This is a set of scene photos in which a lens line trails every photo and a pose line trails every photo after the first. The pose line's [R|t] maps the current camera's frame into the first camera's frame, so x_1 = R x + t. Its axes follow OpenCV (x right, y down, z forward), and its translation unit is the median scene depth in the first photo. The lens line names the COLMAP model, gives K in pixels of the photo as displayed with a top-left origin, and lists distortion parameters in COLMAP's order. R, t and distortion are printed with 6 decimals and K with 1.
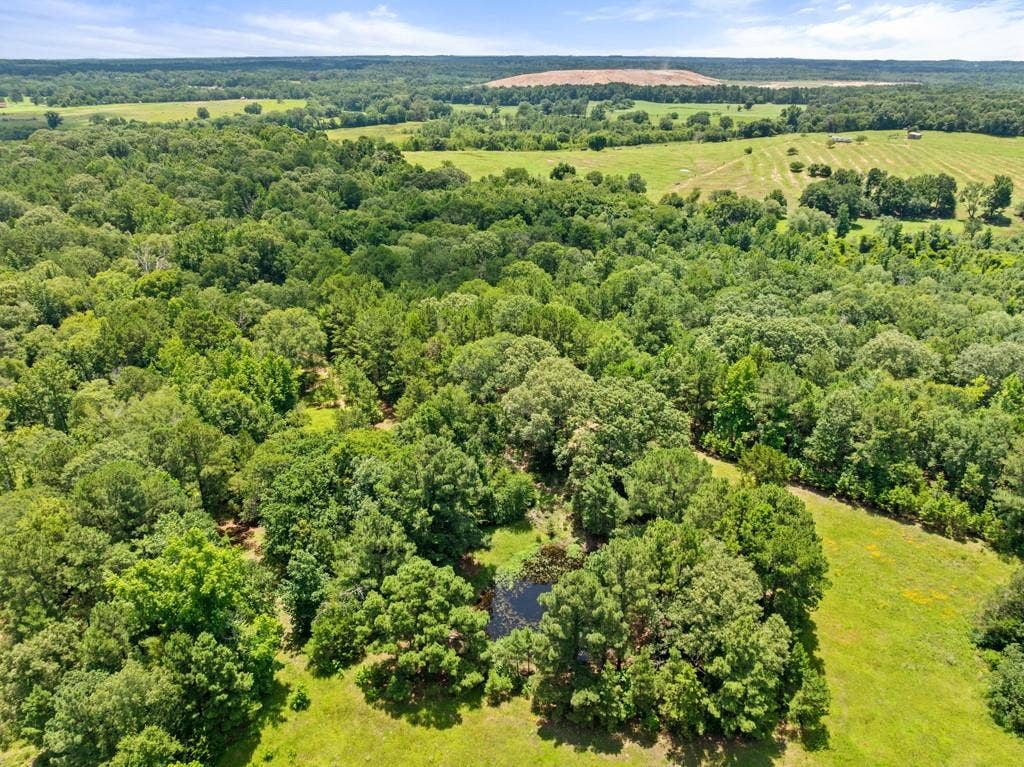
lens RADIAL K [[727.3, 0, 512.4], [0, 727.3, 369.2], [0, 0, 1]] dist [-0.039408, 0.001075]
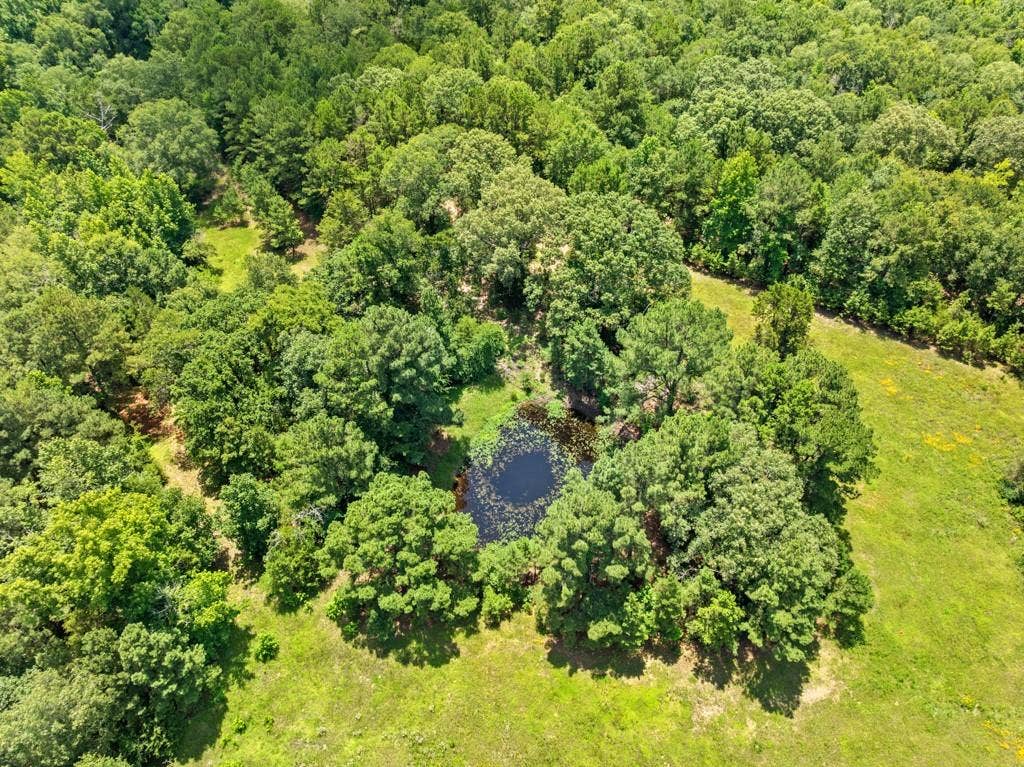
lens RADIAL K [[727.3, 0, 512.4], [0, 727.3, 369.2], [0, 0, 1]] dist [-0.039408, 0.001075]
pose [[0.992370, -0.084589, 0.089703, -0.040771], [0.048571, 0.936916, 0.346164, -0.096332], [-0.113326, -0.339166, 0.933876, 0.212708]]
